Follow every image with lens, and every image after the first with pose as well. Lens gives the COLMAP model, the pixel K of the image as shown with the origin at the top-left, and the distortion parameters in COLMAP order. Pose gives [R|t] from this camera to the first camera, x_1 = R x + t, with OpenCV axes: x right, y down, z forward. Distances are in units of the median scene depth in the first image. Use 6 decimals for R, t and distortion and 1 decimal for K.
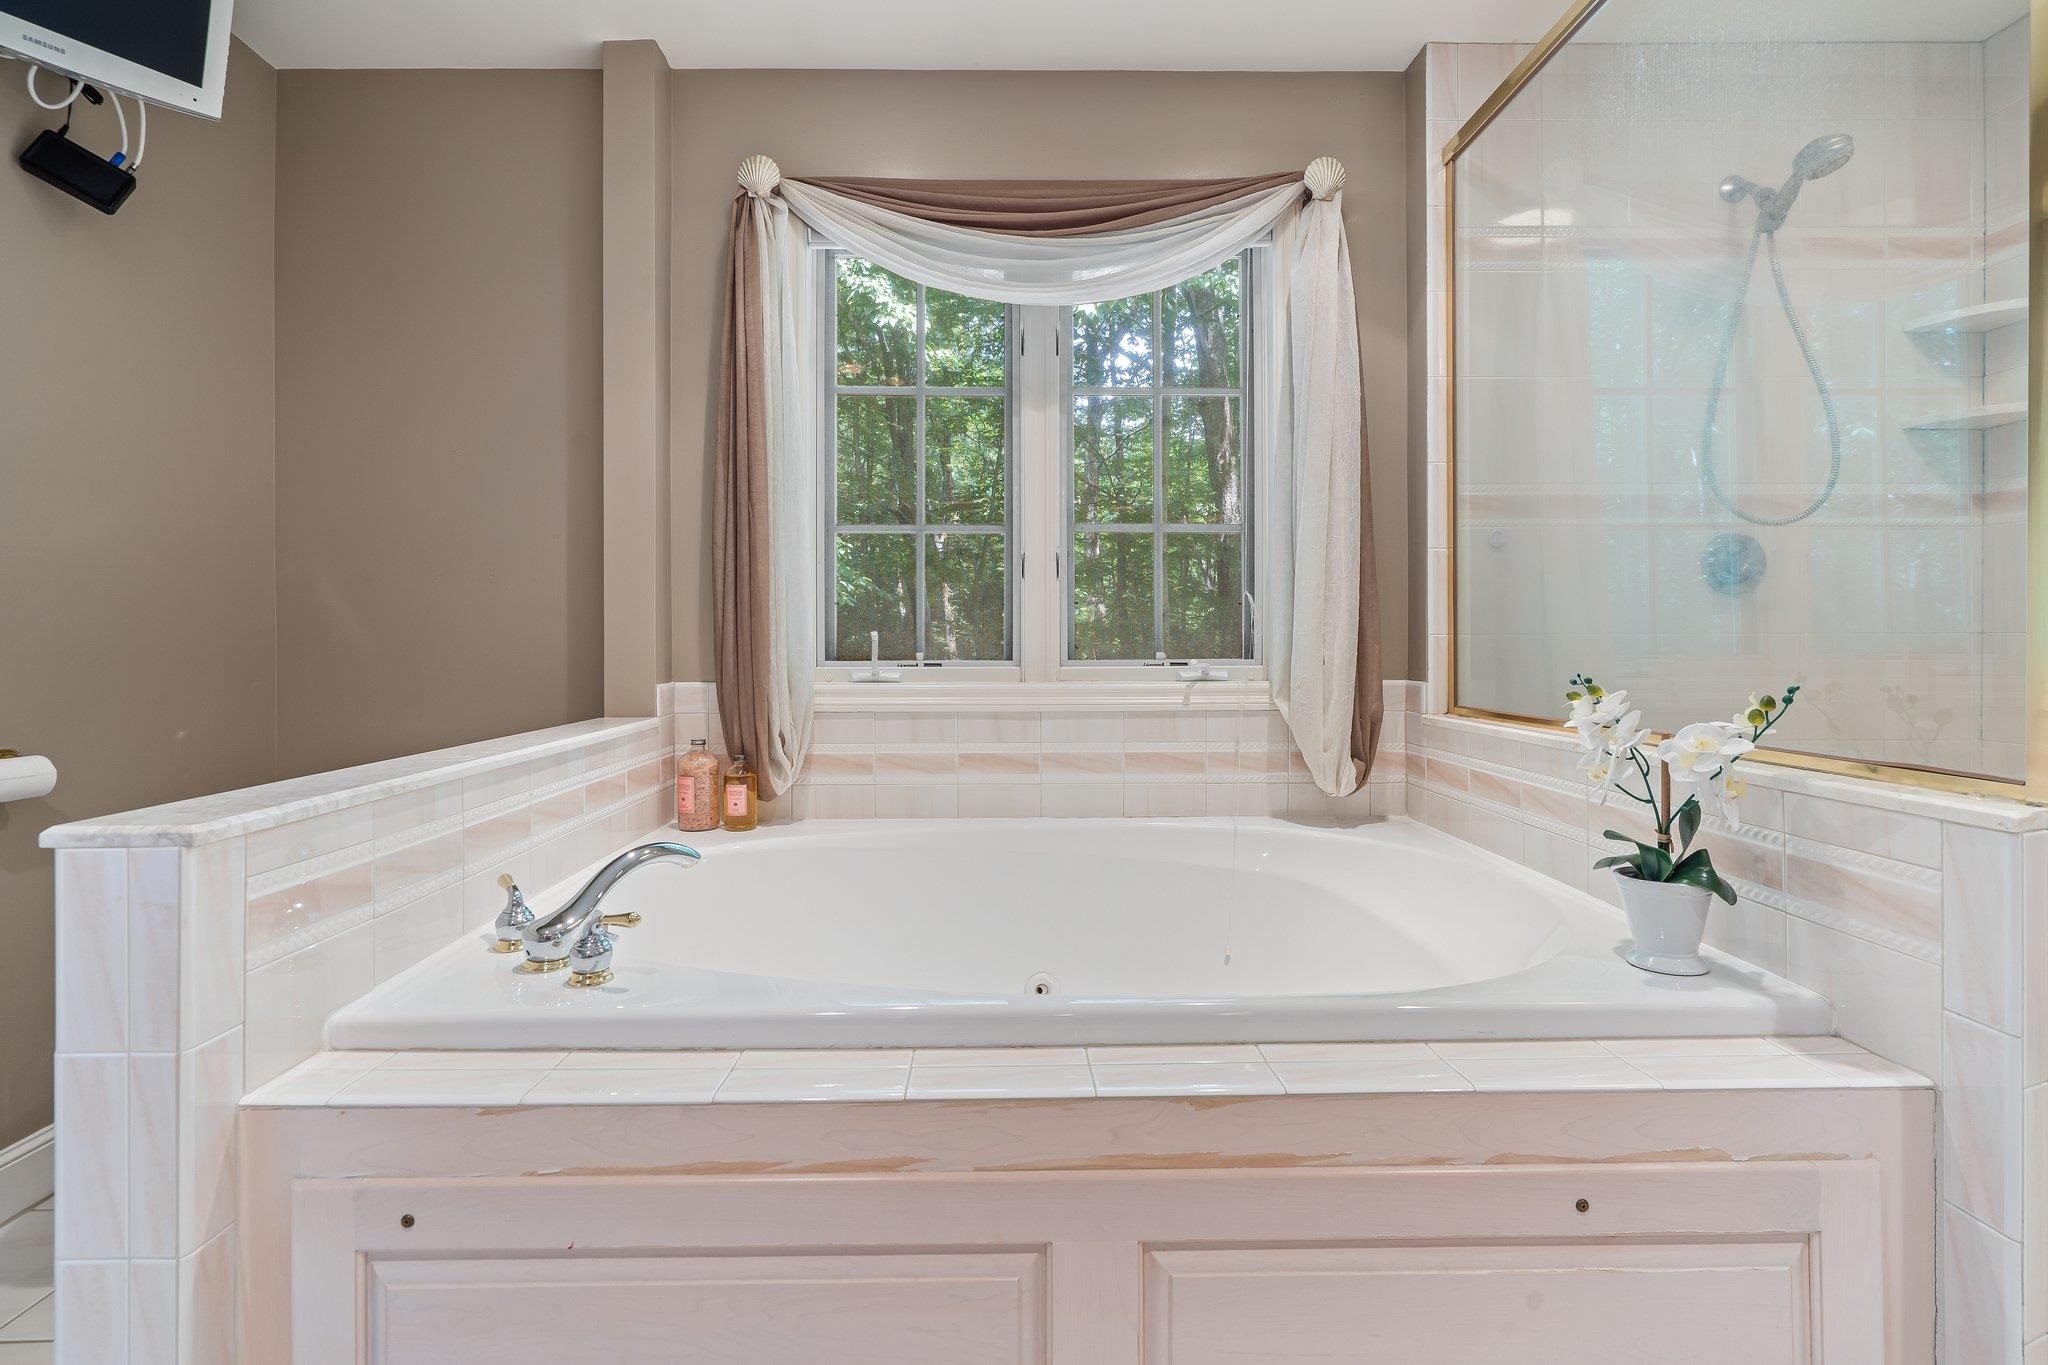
lens RADIAL K [[942.2, 0, 1018.8], [0, 942.2, 647.6], [0, 0, 1]] dist [0.000322, 0.000911]
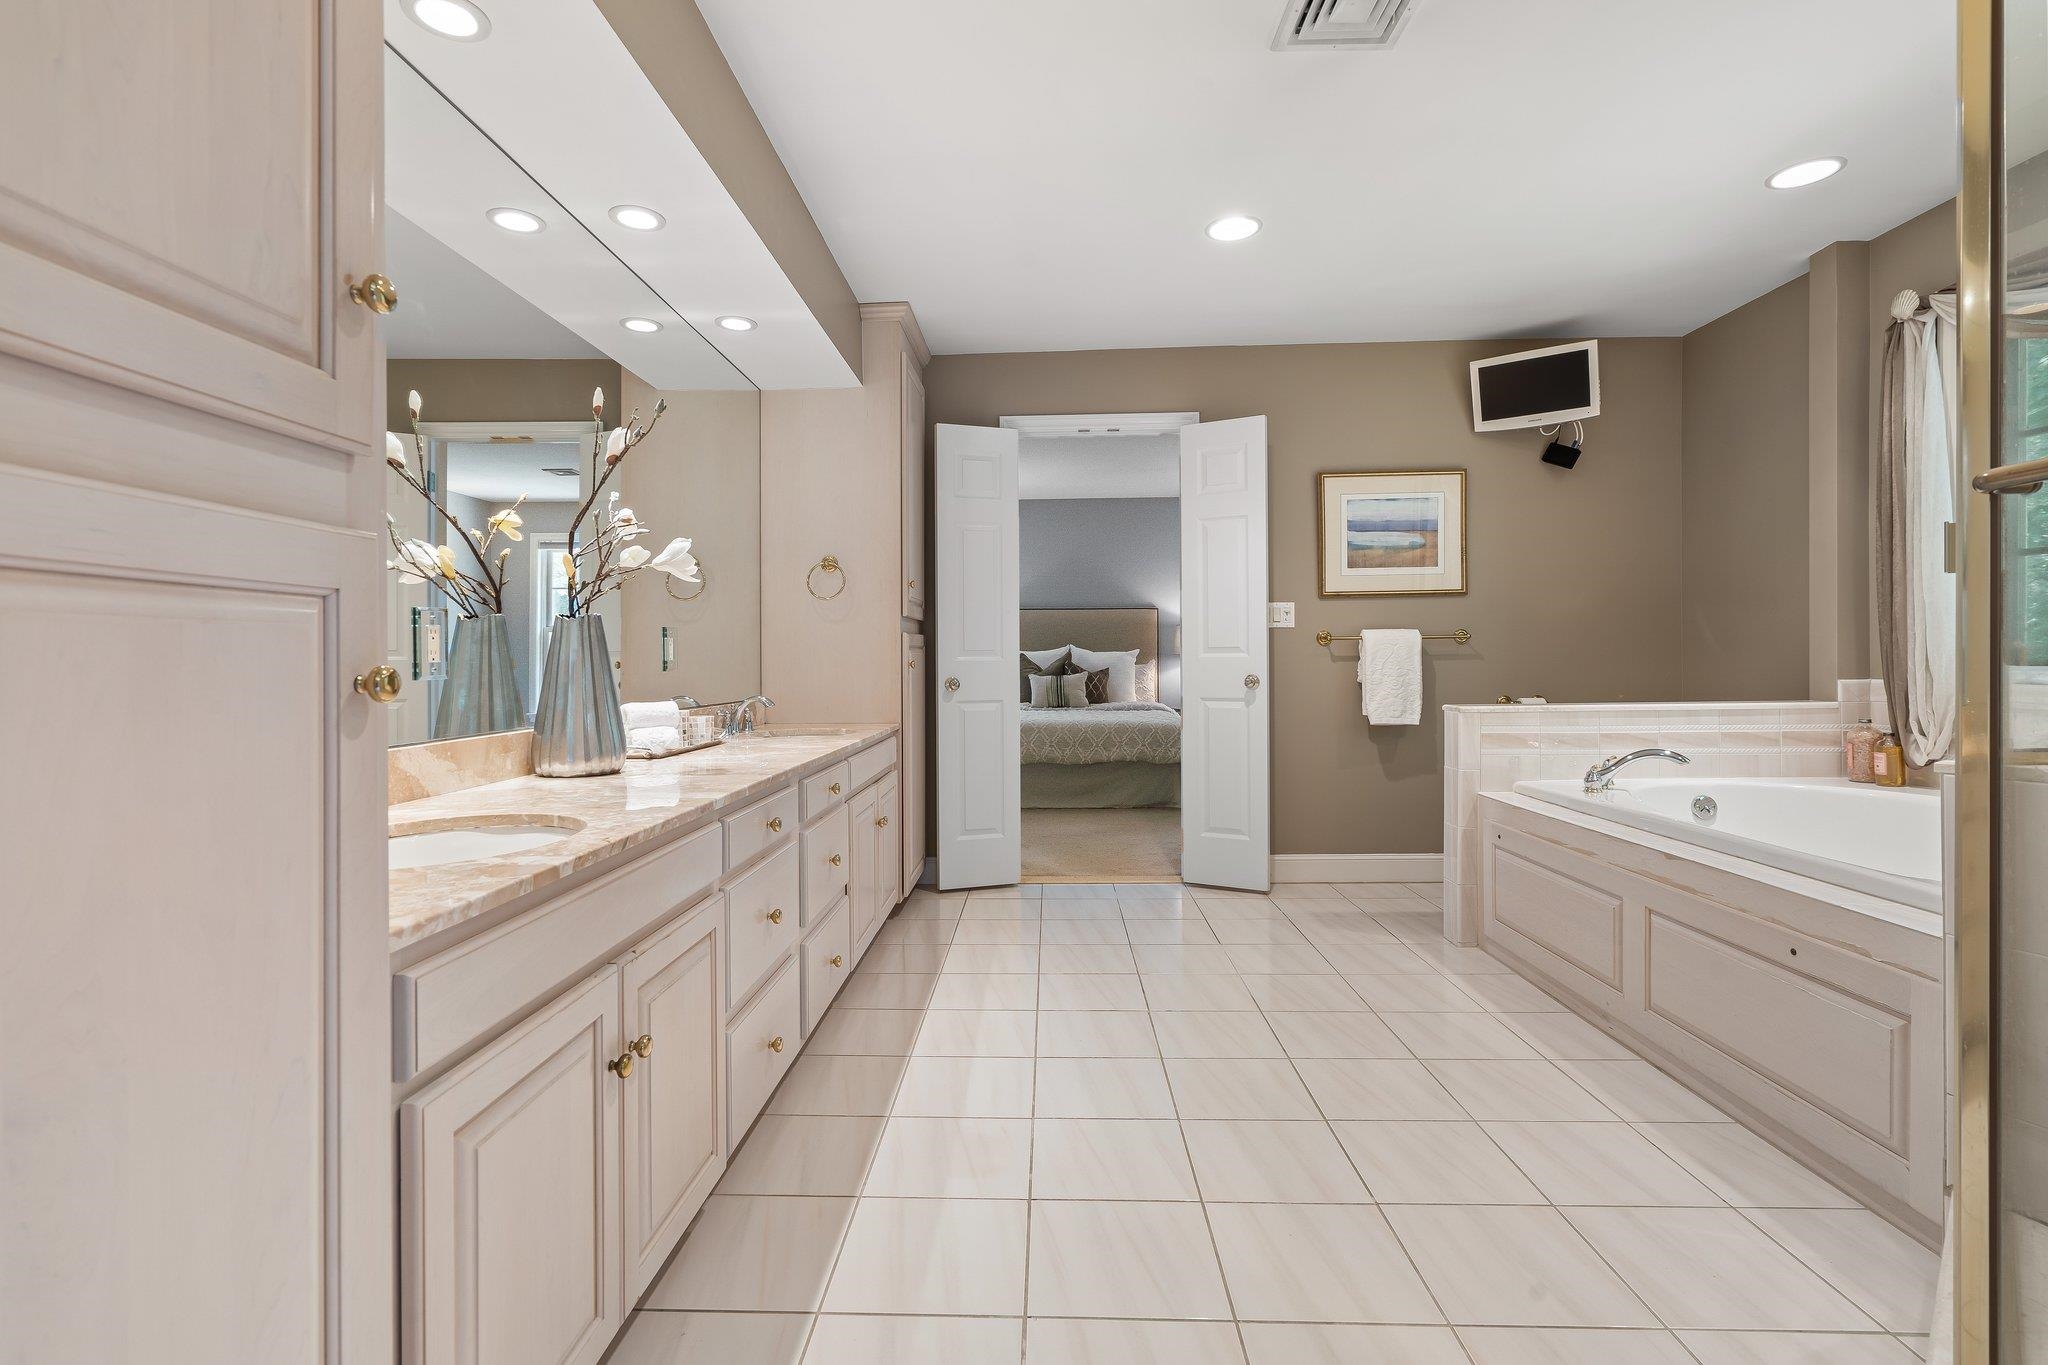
lens RADIAL K [[942.2, 0, 1018.8], [0, 942.2, 647.6], [0, 0, 1]] dist [0.000322, 0.000911]
pose [[-0.052407, -0.008822, -0.998587, 1.430349], [0.003953, 0.999951, -0.009041, -0.004016], [0.998618, -0.004421, -0.052370, -0.249612]]
